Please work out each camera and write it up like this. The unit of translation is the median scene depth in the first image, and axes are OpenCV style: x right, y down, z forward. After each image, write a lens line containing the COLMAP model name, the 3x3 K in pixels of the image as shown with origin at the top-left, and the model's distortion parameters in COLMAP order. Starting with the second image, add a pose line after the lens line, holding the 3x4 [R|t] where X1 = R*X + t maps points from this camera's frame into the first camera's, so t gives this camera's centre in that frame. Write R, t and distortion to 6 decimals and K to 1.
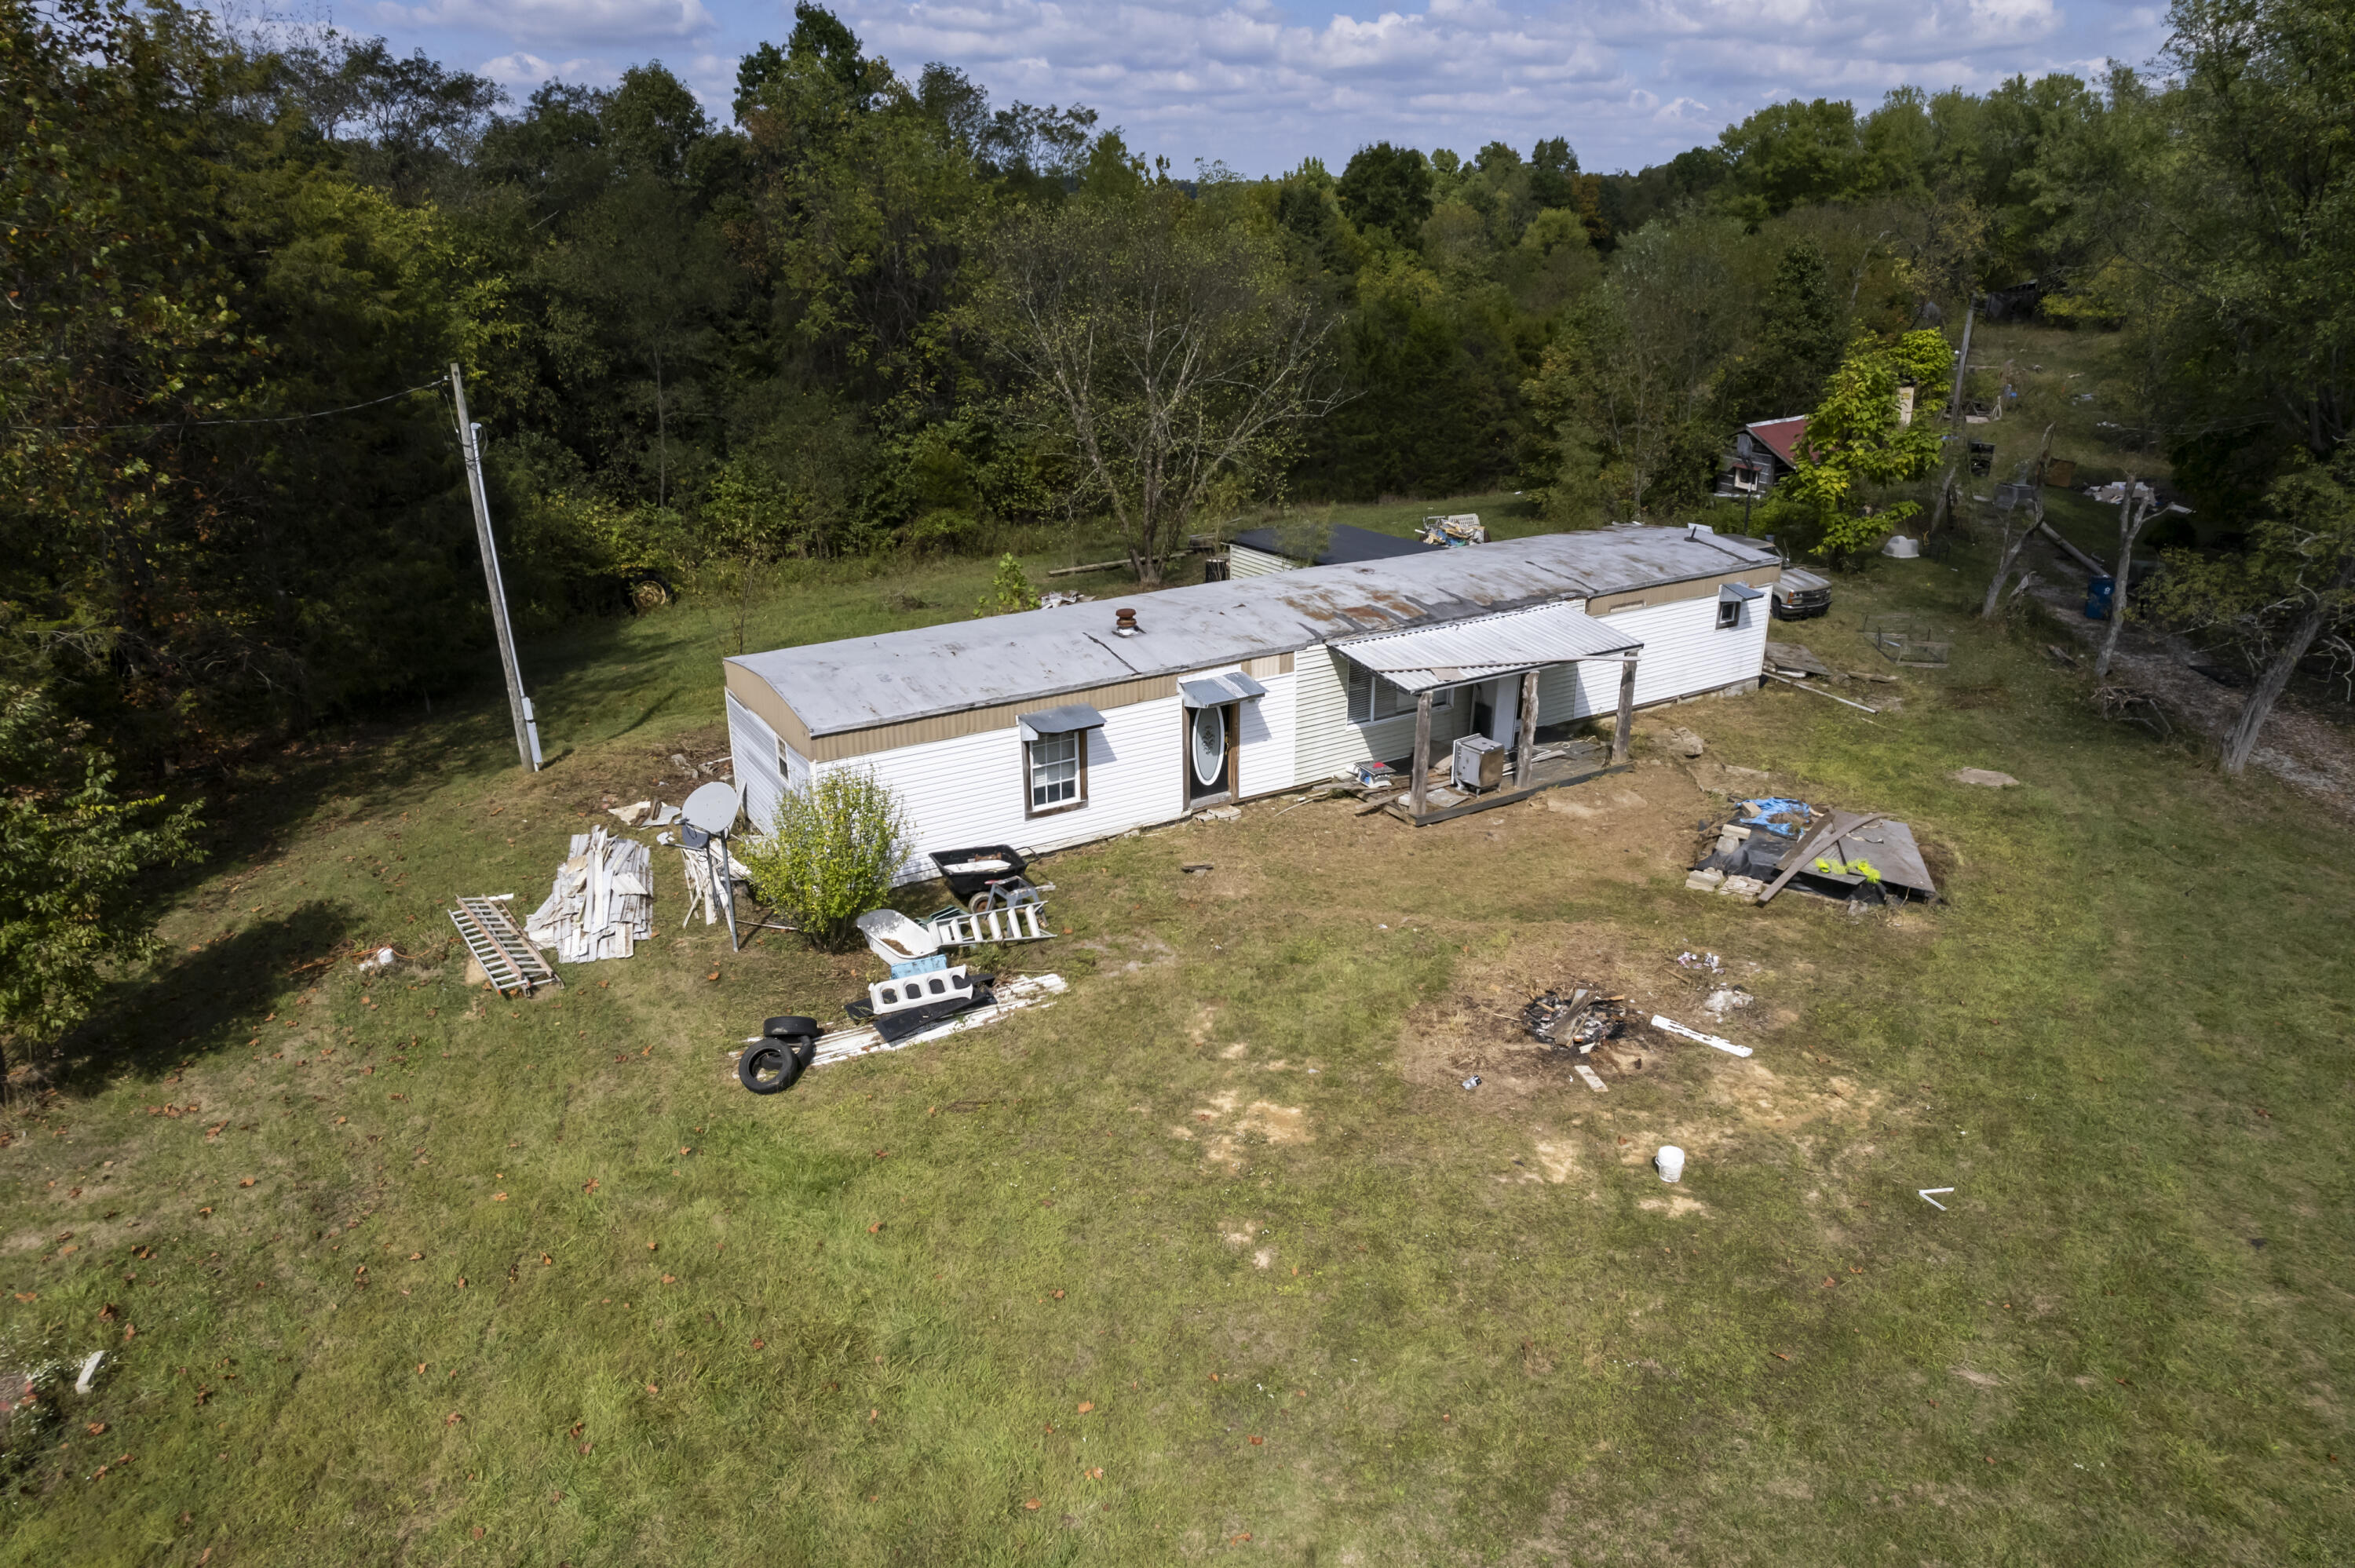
lens RADIAL K [[1519.0, 0, 1184.9], [0, 1519.0, 779.6], [0, 0, 1]] dist [-0.055503, 0.049758]
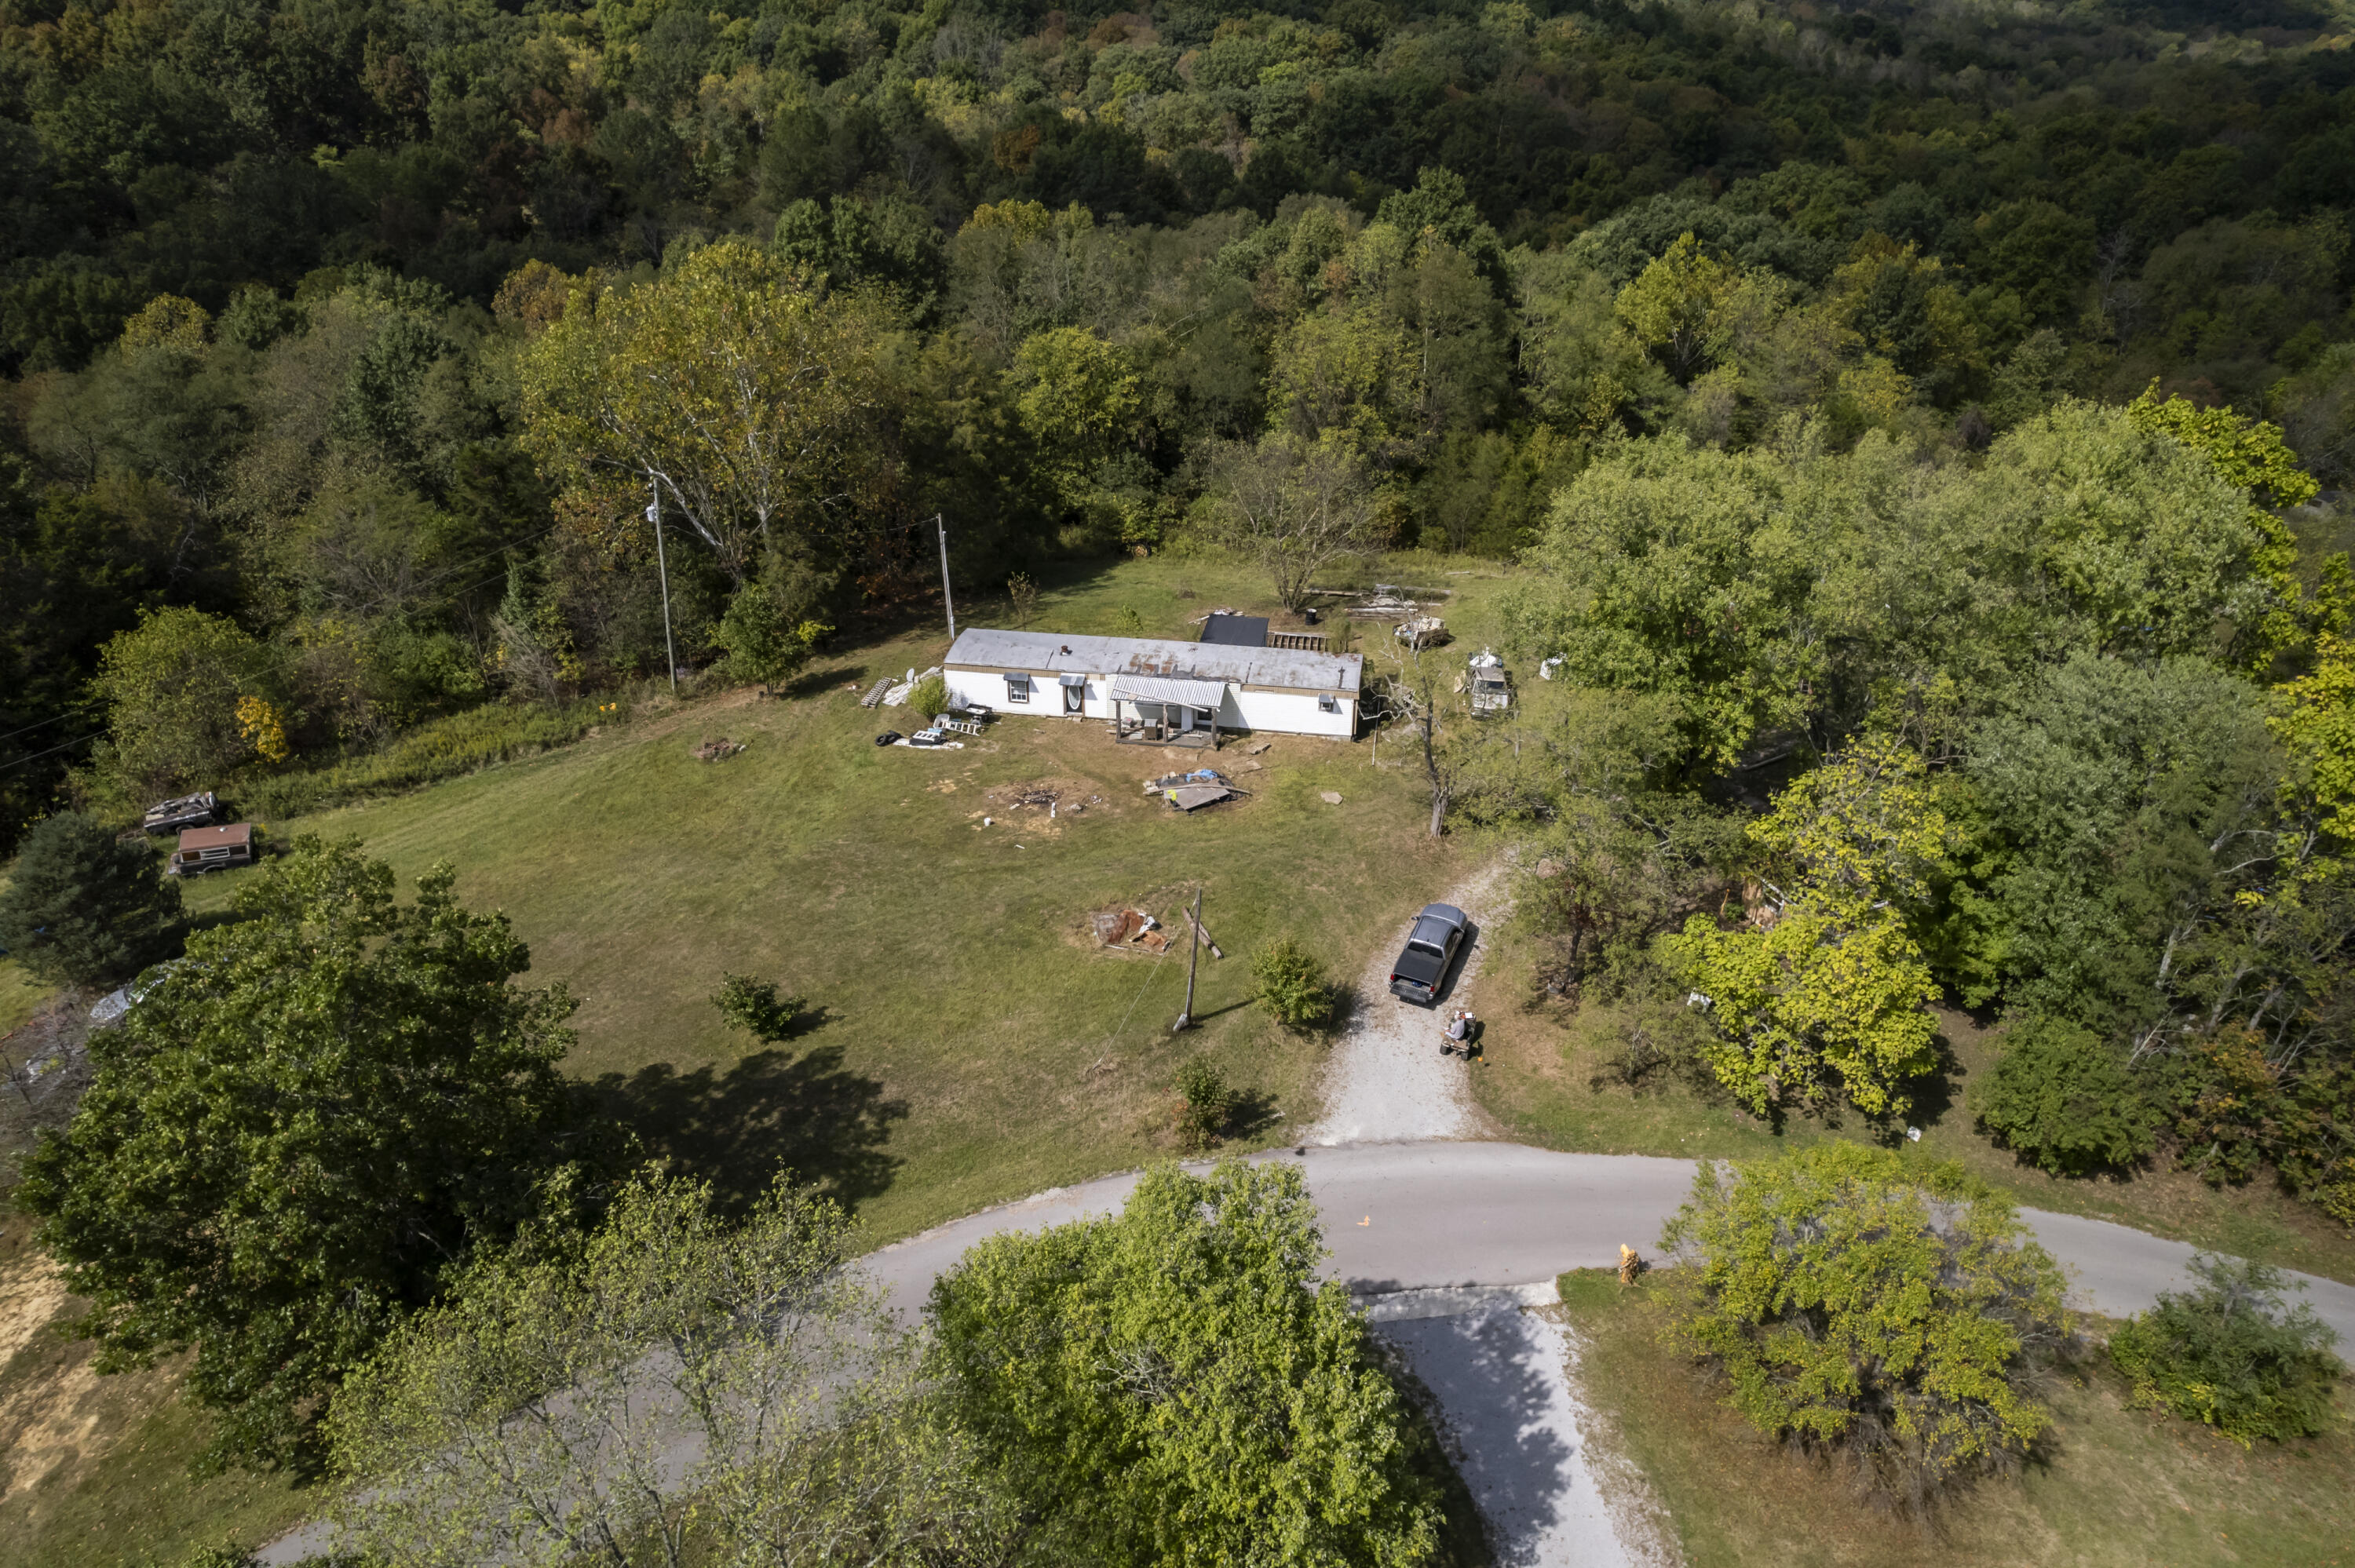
lens RADIAL K [[1519.0, 0, 1174.4], [0, 1519.0, 785.8], [0, 0, 1]] dist [-0.055503, 0.049758]
pose [[0.762856, 0.320451, -0.561571, 1.986631], [-0.239158, 0.946790, 0.215389, -0.571193], [0.600711, -0.030006, 0.798903, -1.356554]]
